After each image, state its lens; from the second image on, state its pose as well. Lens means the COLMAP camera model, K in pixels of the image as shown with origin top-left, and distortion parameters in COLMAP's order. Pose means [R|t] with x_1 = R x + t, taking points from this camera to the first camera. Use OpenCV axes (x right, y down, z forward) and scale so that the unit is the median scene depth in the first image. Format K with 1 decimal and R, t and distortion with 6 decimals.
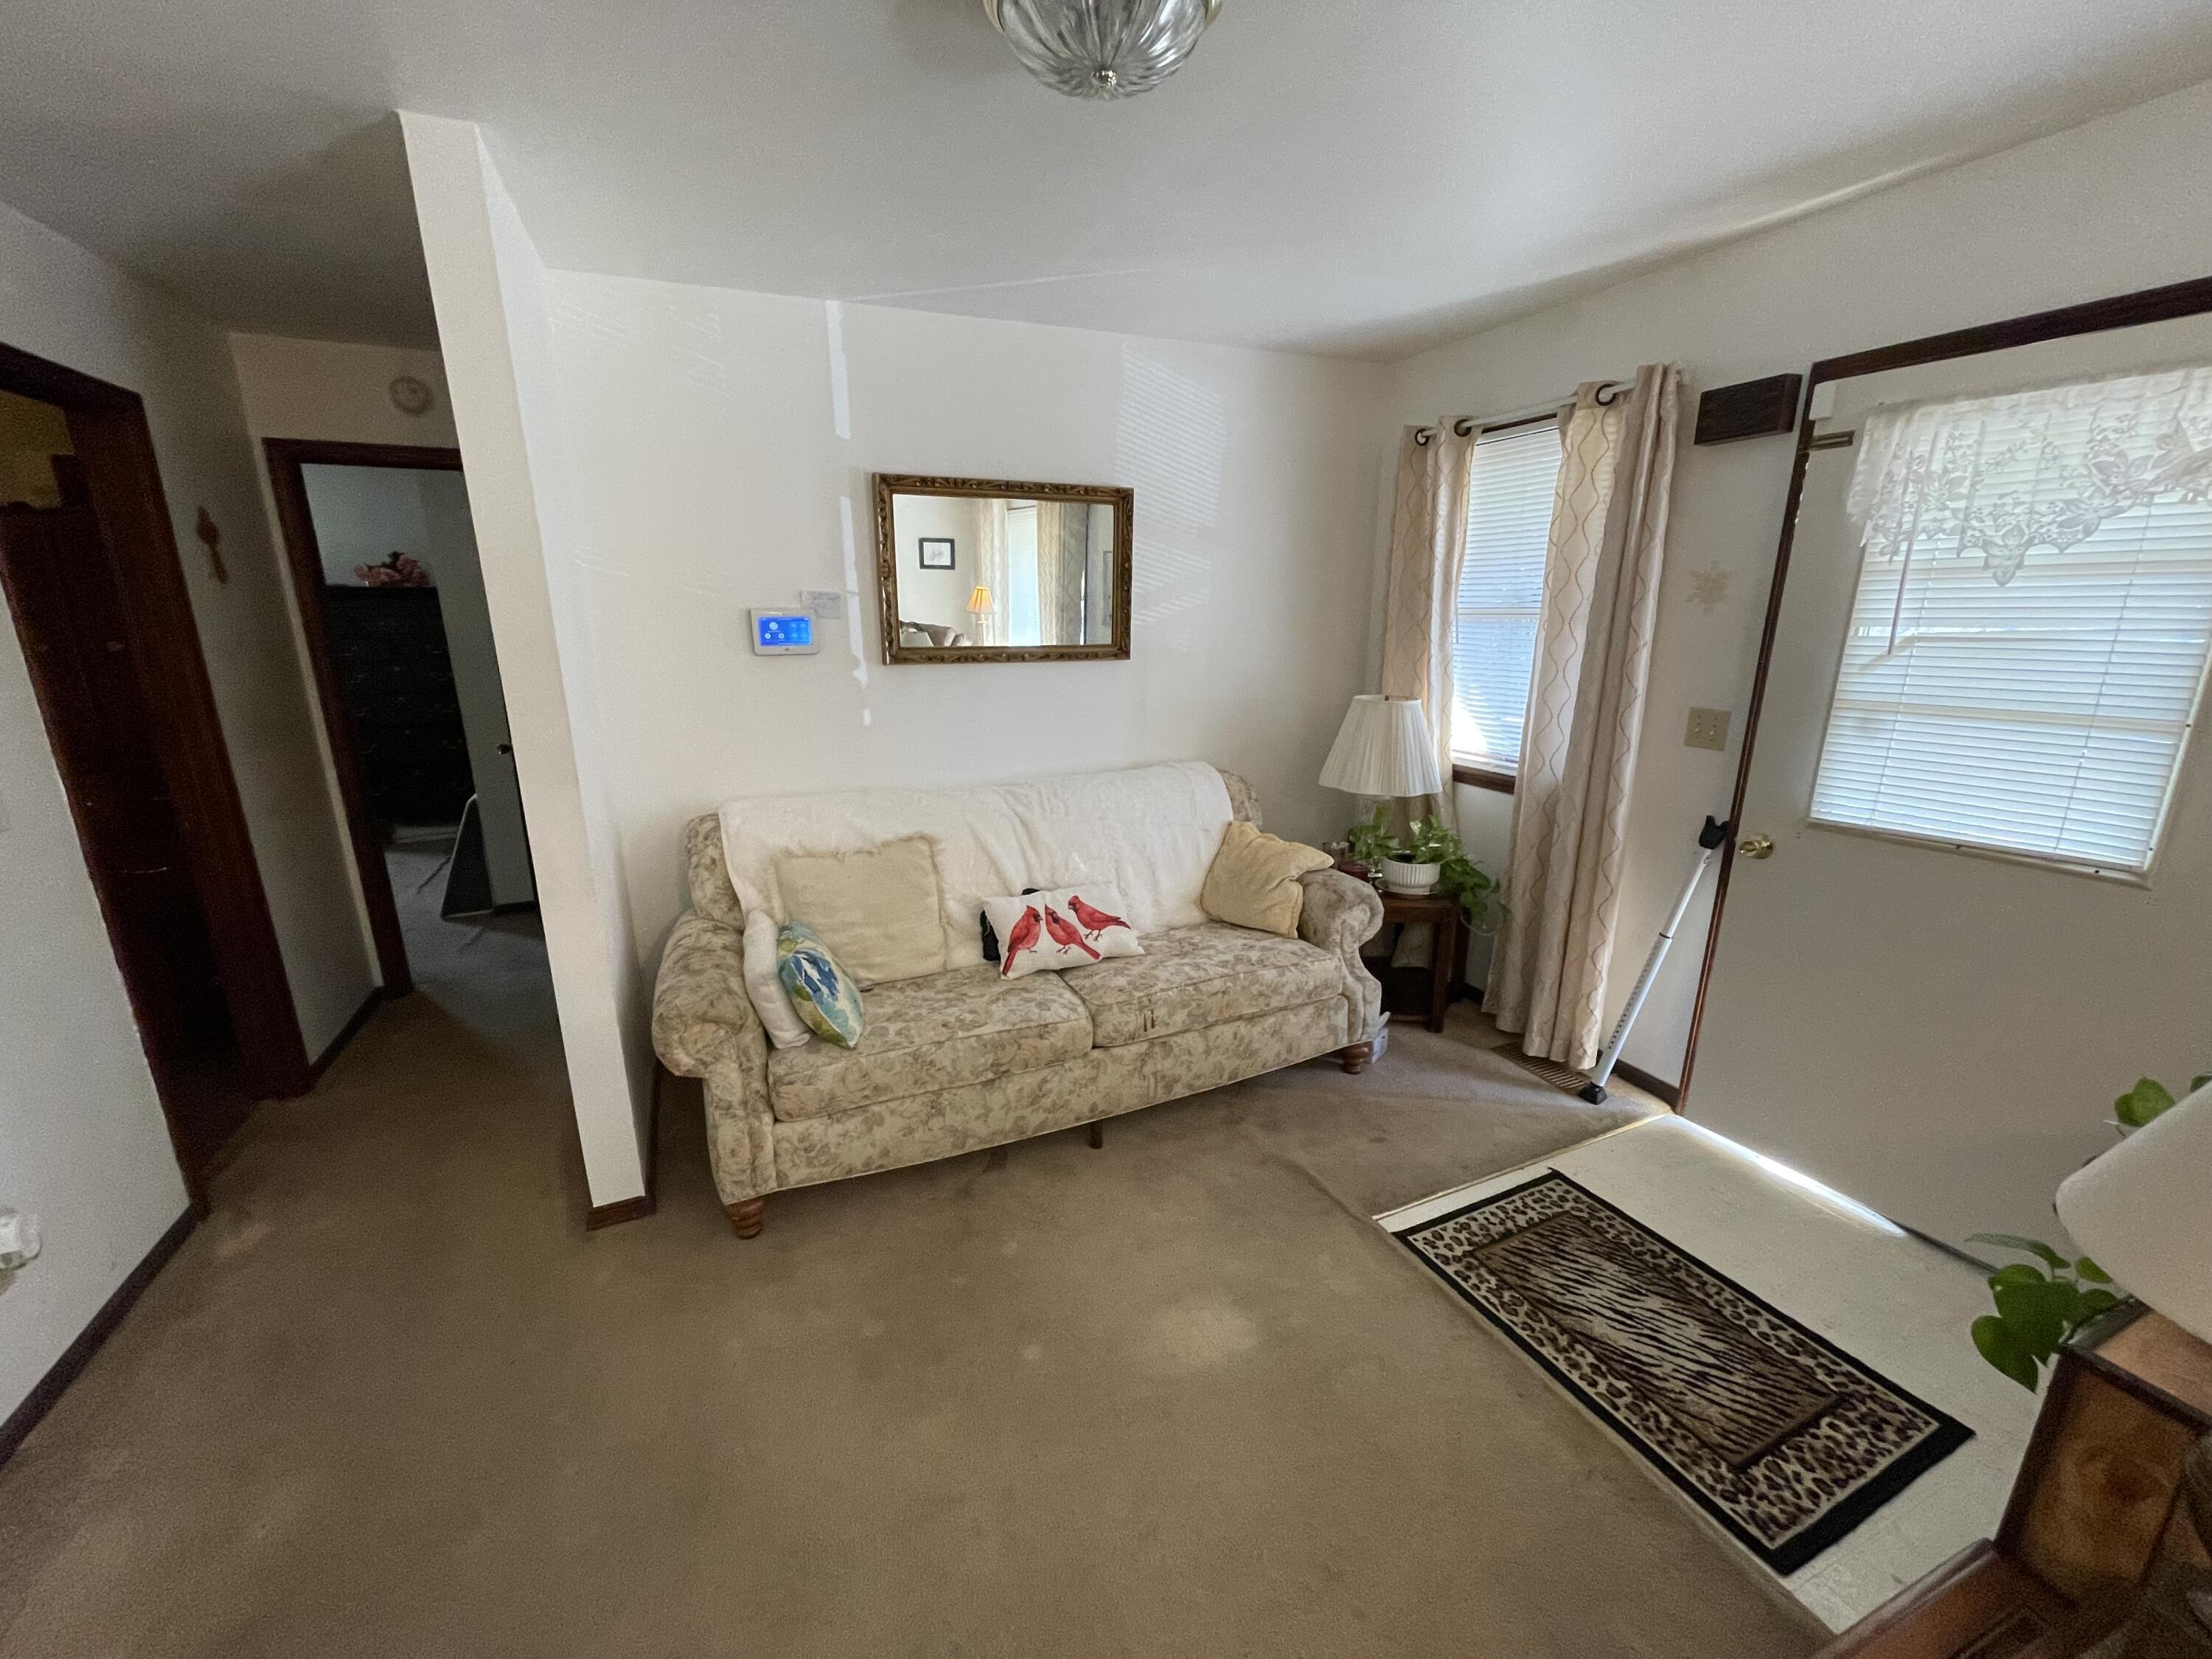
lens RADIAL K [[903.3, 0, 1127.0], [0, 903.3, 838.1], [0, 0, 1]] dist [0.002835, -0.000710]
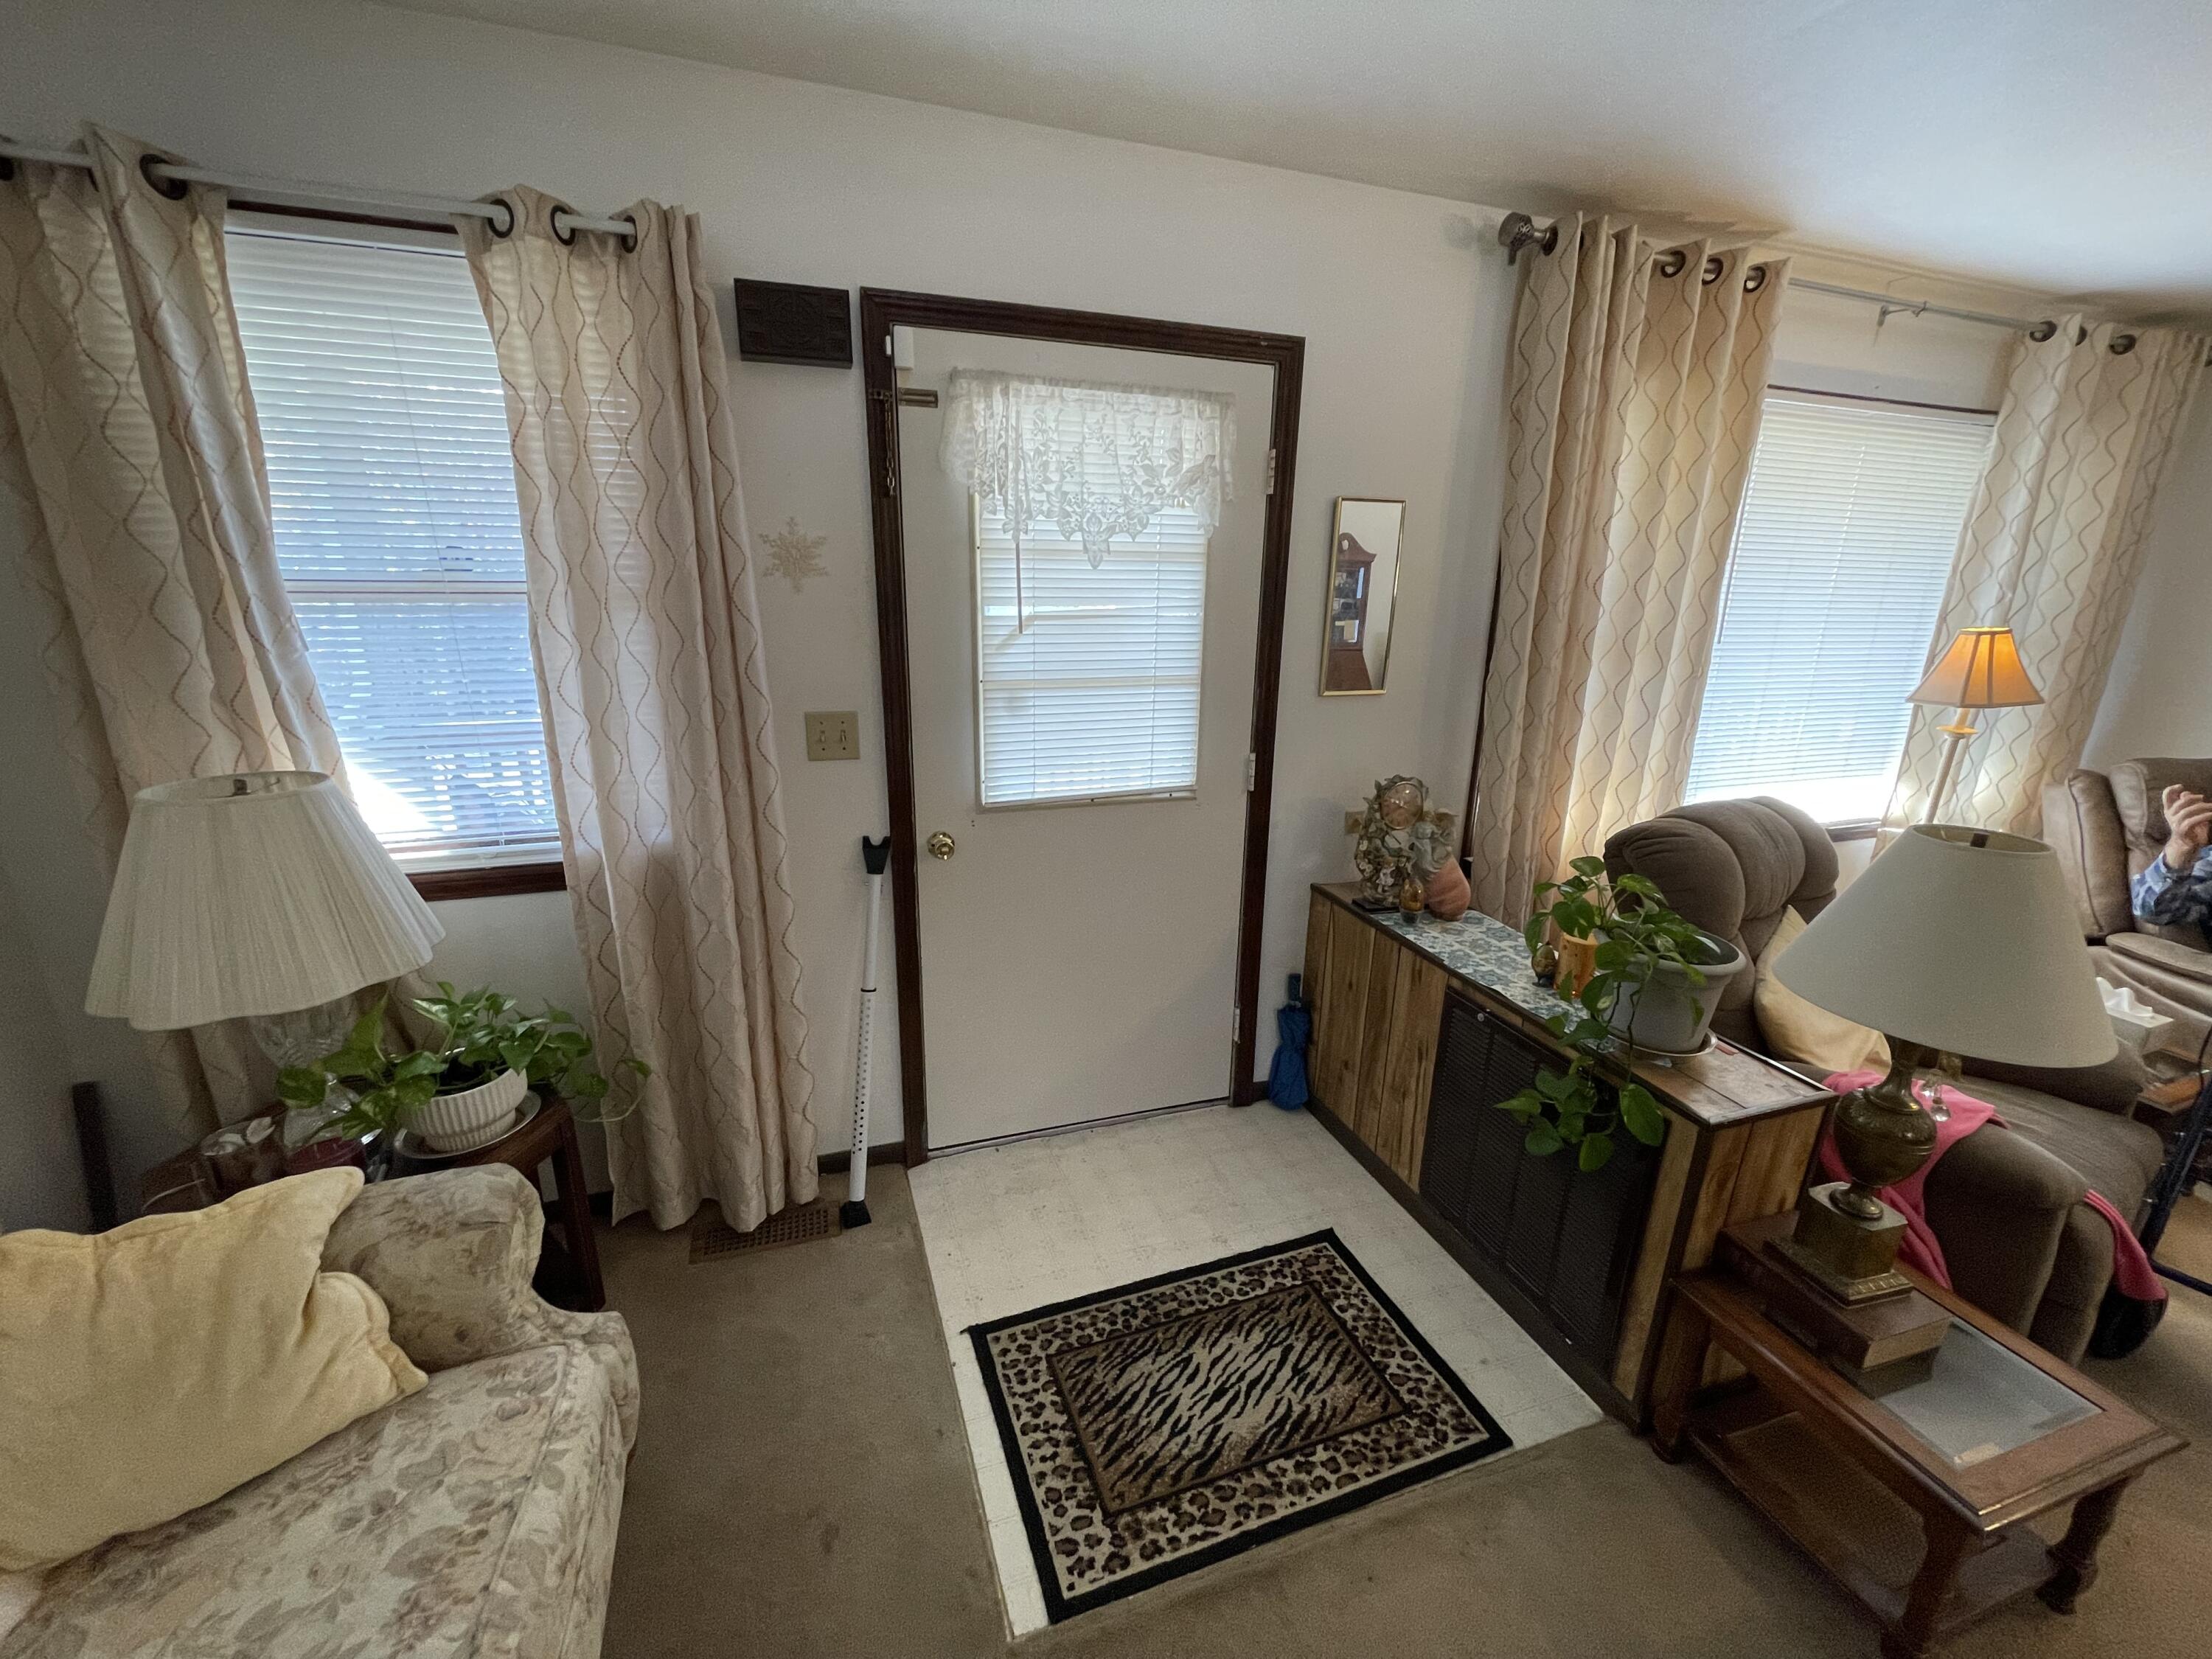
lens RADIAL K [[903.3, 0, 1104.3], [0, 903.3, 823.3], [0, 0, 1]] dist [0.002835, -0.000710]
pose [[0.101018, -0.267637, 0.958210, -0.142376], [0.224897, 0.944349, 0.240056, -0.208153], [-0.969132, 0.191249, 0.155588, 0.739029]]
